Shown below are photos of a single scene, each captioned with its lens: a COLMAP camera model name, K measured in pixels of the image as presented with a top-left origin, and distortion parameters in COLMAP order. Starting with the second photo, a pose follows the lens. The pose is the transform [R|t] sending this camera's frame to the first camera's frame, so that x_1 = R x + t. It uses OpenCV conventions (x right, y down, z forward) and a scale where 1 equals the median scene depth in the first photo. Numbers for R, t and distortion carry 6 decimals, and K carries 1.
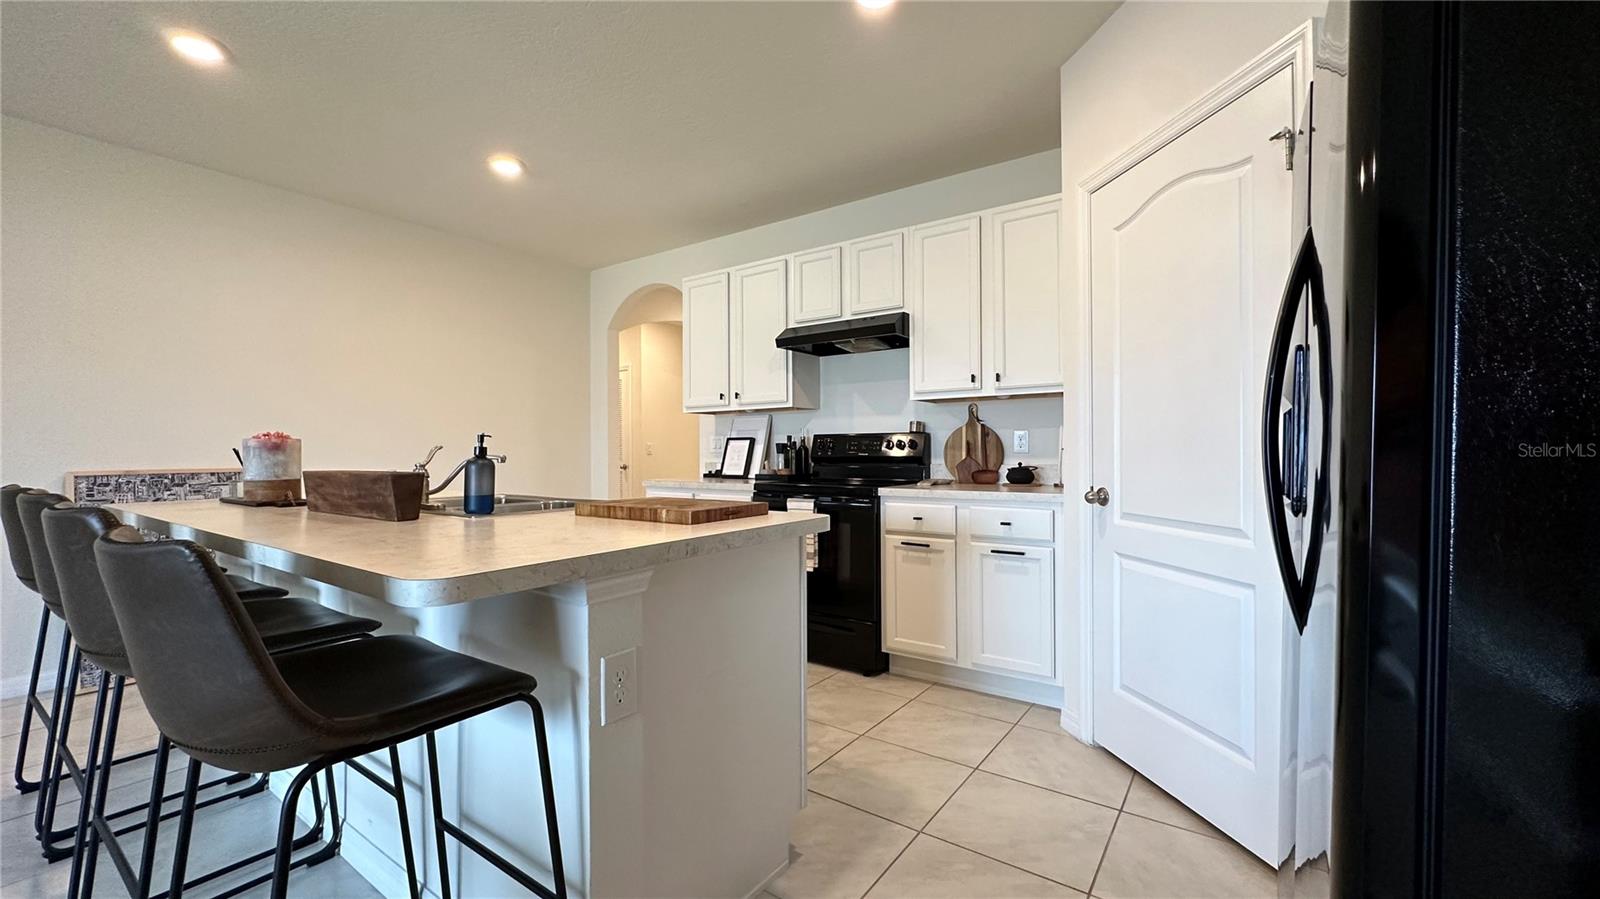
lens RADIAL K [[643.1, 0, 800.7], [0, 643.1, 445.6], [0, 0, 1]] dist [0.000579, -0.000084]
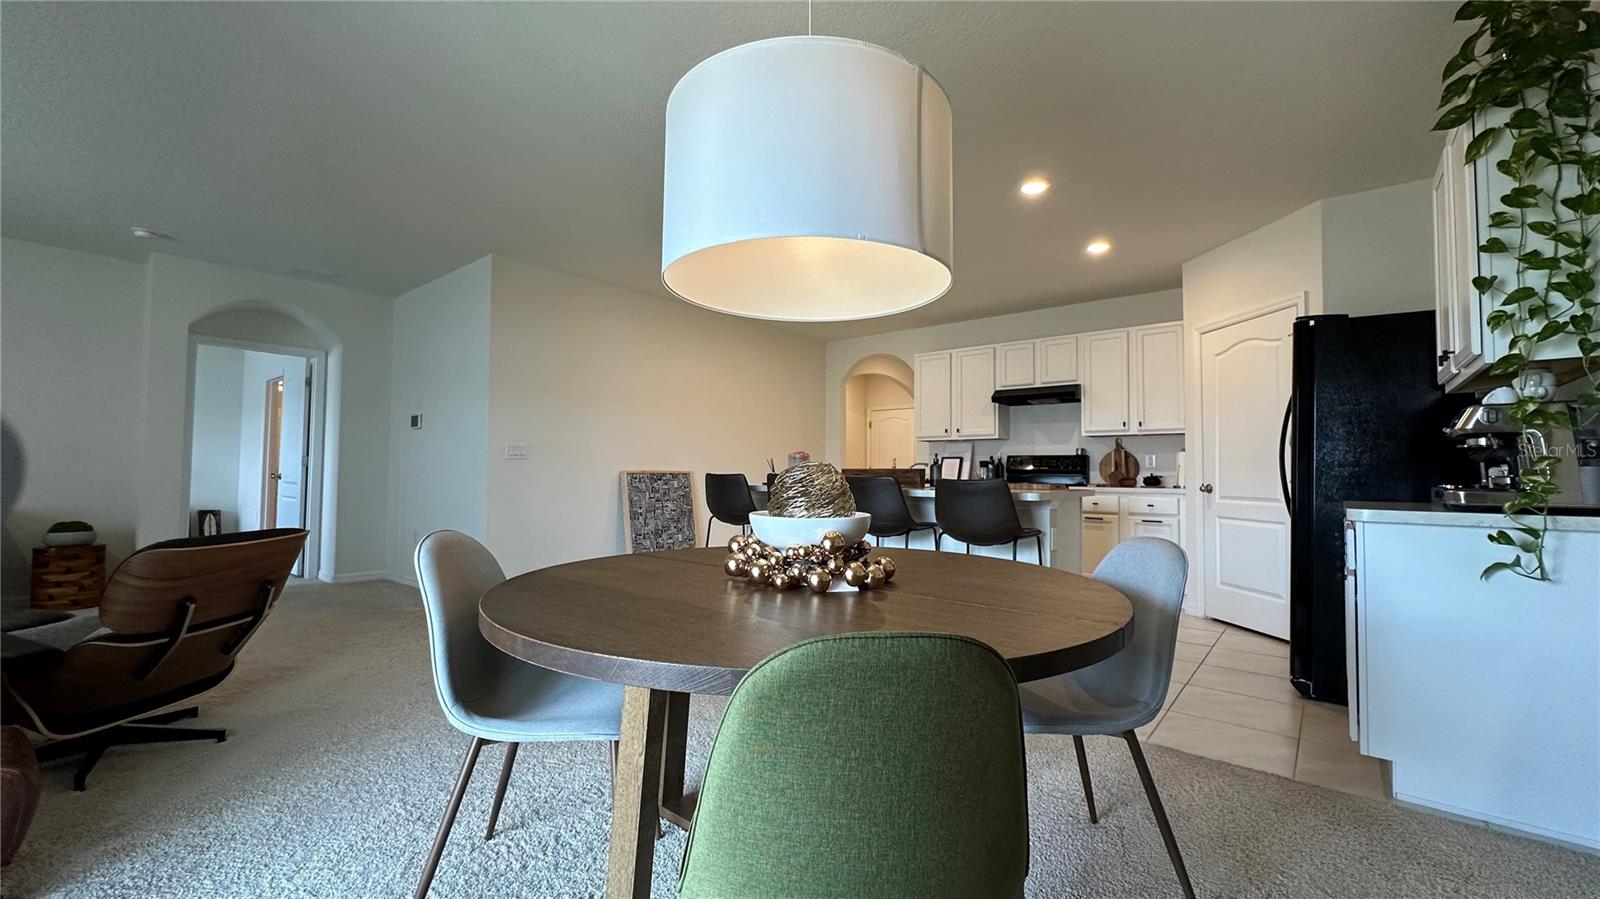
lens RADIAL K [[643.1, 0, 801.6], [0, 643.1, 445.9], [0, 0, 1]] dist [0.000579, -0.000084]
pose [[0.997176, 0.010845, -0.074311, -0.429572], [-0.013295, 0.999382, -0.032555, 0.020044], [0.073912, 0.033451, 0.996704, -0.722299]]
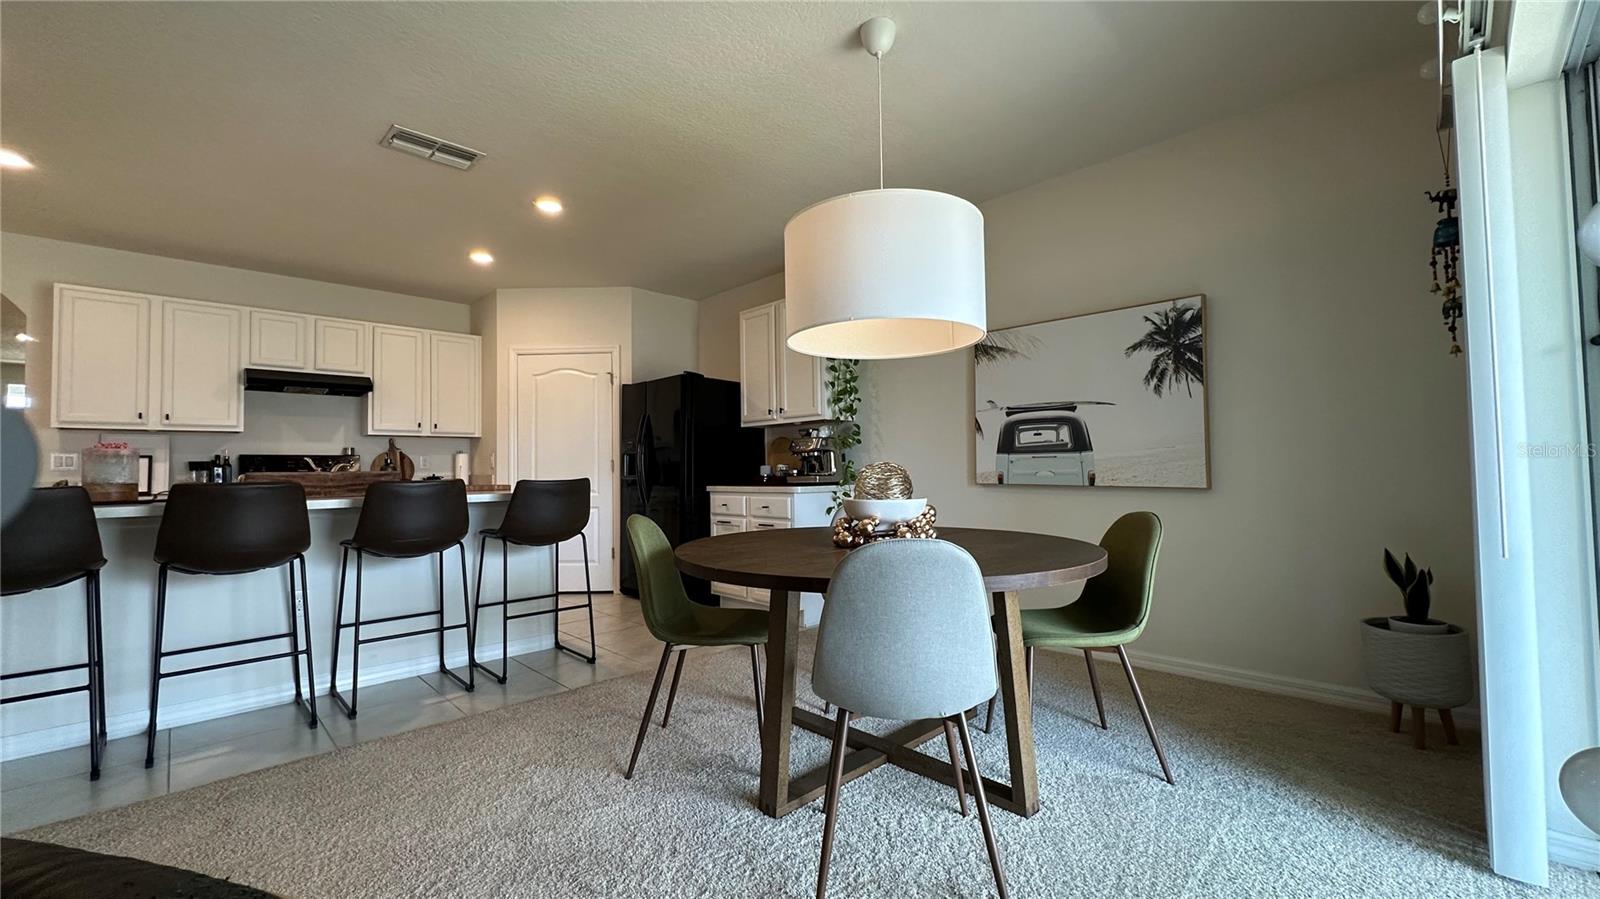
lens RADIAL K [[643.1, 0, 791.4], [0, 643.1, 447.2], [0, 0, 1]] dist [0.000579, -0.000084]
pose [[0.189038, 0.038197, 0.981227, -1.130218], [0.006029, 0.999179, -0.040057, 0.027549], [-0.981951, 0.013488, 0.188653, -0.279485]]
